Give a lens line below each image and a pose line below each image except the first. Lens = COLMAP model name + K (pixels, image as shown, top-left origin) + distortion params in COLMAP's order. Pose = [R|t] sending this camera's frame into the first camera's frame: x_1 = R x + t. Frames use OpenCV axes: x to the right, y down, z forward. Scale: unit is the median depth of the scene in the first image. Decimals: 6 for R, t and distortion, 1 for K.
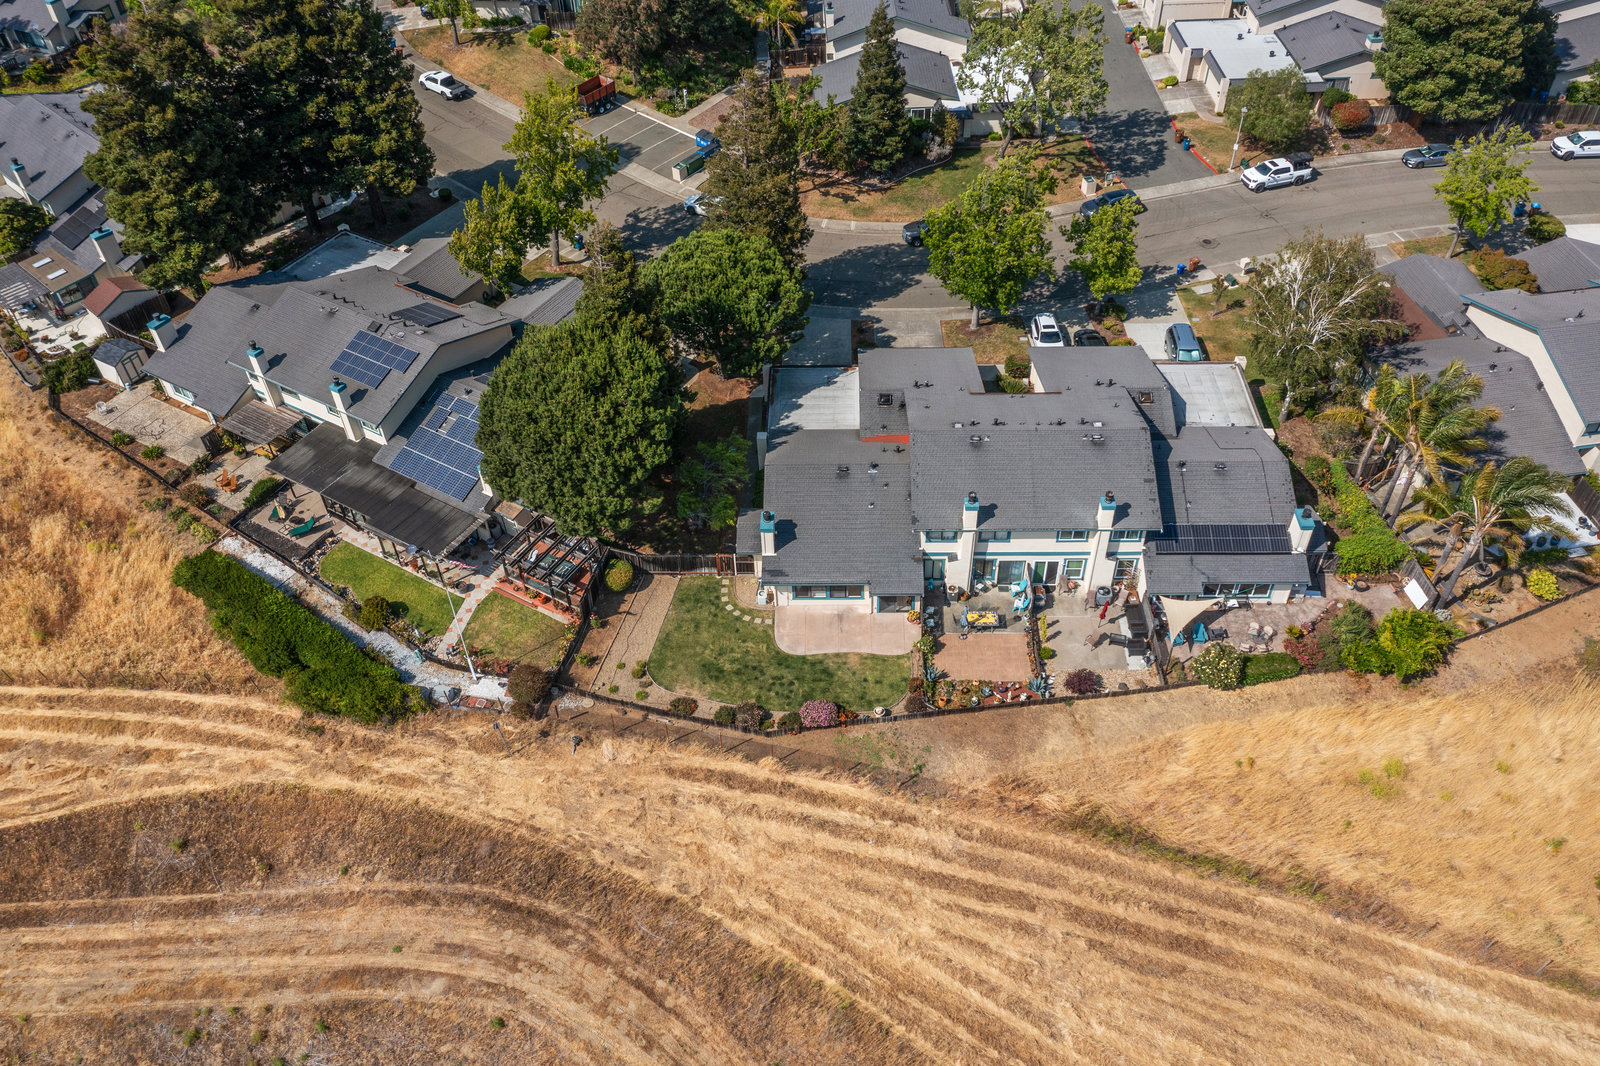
lens RADIAL K [[1302.7, 0, 800.0], [0, 1302.7, 533.0], [0, 0, 1]] dist [-0.013505, 0.001889]
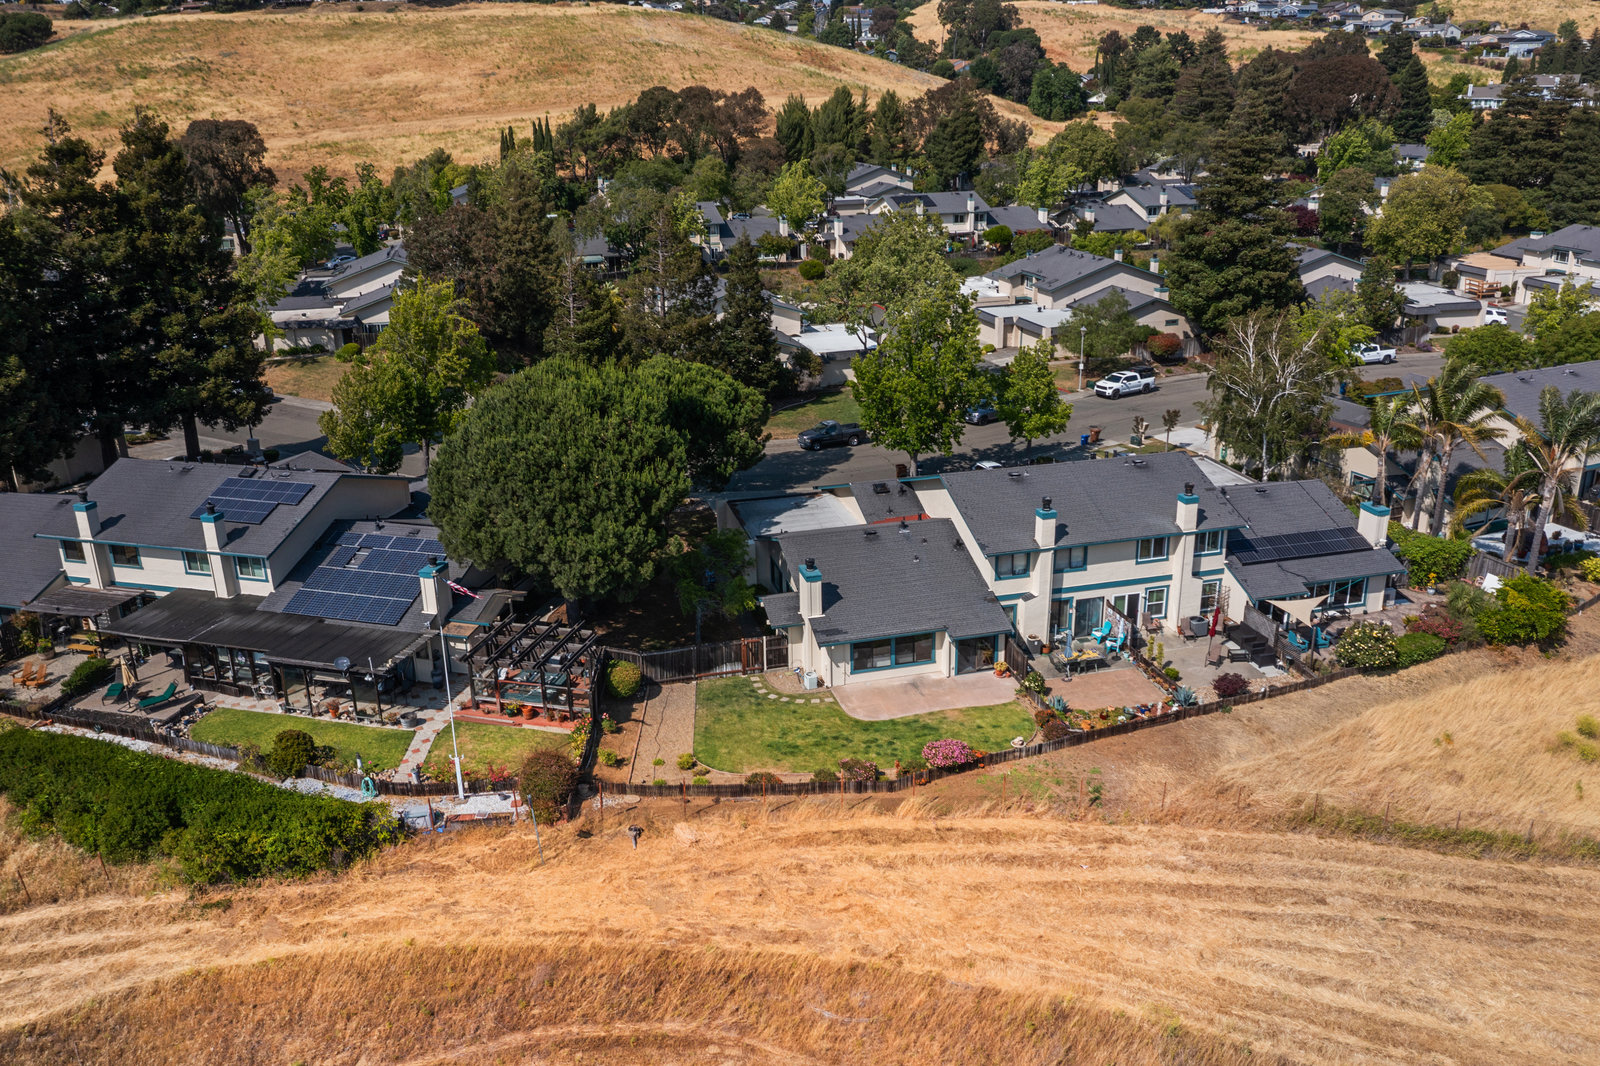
lens RADIAL K [[1302.7, 0, 800.0], [0, 1302.7, 533.0], [0, 0, 1]] dist [-0.013505, 0.001889]
pose [[0.961267, -0.080834, 0.263499, -0.242987], [0.187115, 0.893345, -0.408561, 0.299941], [-0.202370, 0.442041, 0.873869, 0.282876]]
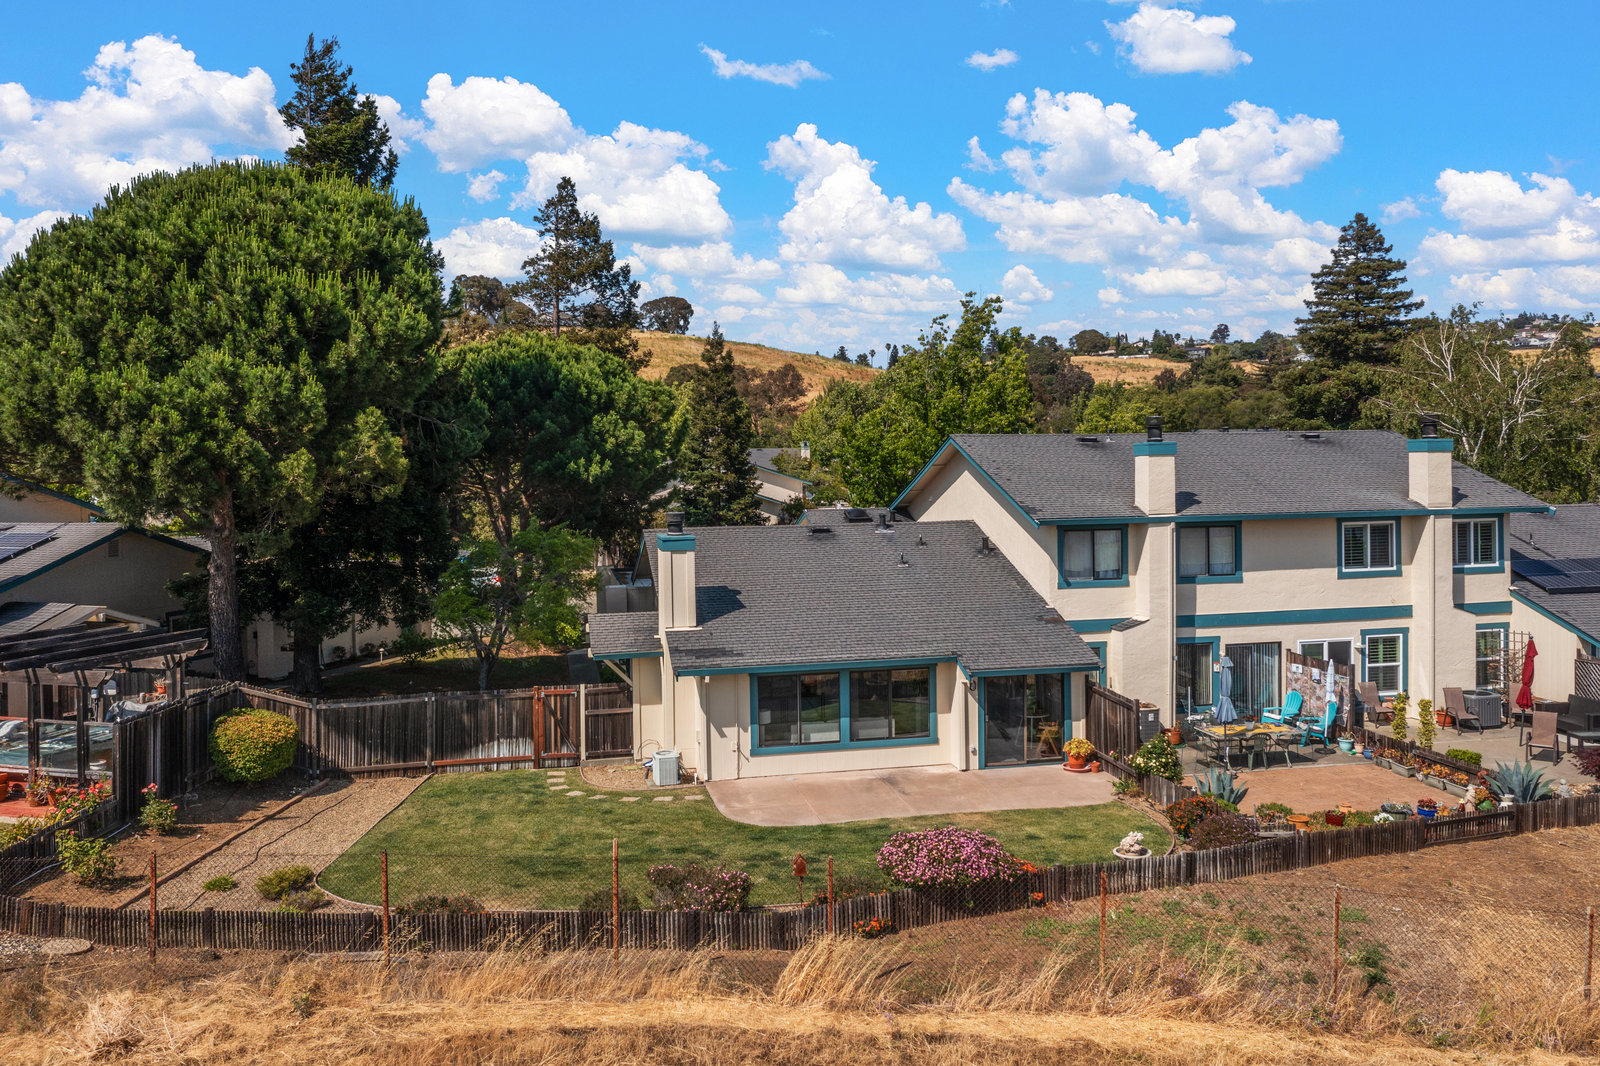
lens RADIAL K [[1273.6, 0, 805.1], [0, 1273.6, 526.4], [0, 0, 1]] dist [-0.008143, 0.004551]
pose [[0.974044, 0.002396, 0.226345, -0.074240], [0.152390, 0.732453, -0.663544, 0.250772], [-0.167377, 0.680814, 0.713076, 0.715281]]
